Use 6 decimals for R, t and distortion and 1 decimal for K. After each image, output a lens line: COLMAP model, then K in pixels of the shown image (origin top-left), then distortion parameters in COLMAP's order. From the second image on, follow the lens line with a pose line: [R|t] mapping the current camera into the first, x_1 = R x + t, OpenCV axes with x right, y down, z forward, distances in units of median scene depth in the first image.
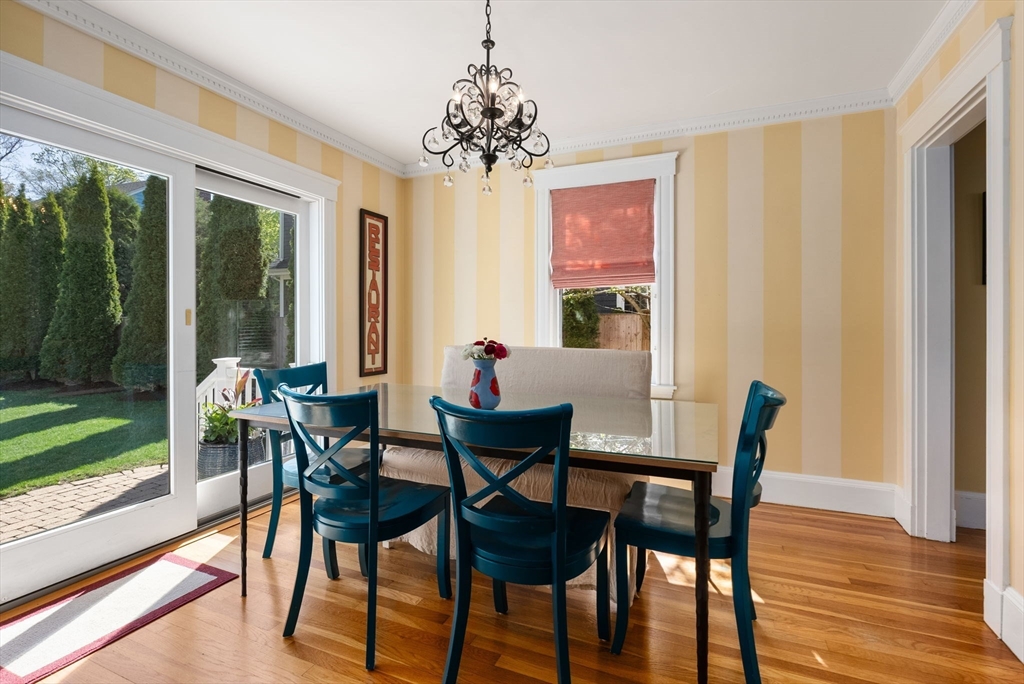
lens RADIAL K [[478.1, 0, 515.0], [0, 478.1, 328.2], [0, 0, 1]] dist [-0.001903, -0.000160]
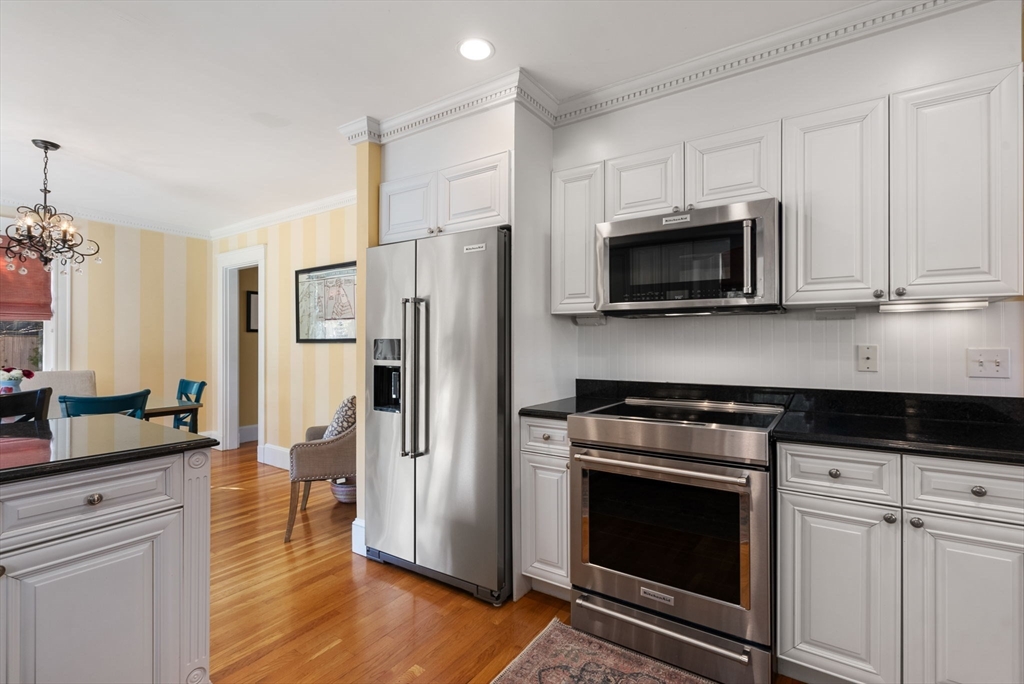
lens RADIAL K [[470.4, 0, 512.6], [0, 470.4, 338.9], [0, 0, 1]] dist [-0.001778, 0.000427]
pose [[0.193071, 0.005487, 0.981169, -1.352672], [0.005355, 0.999964, -0.006645, -0.052094], [-0.981170, 0.006537, 0.193035, -0.930352]]
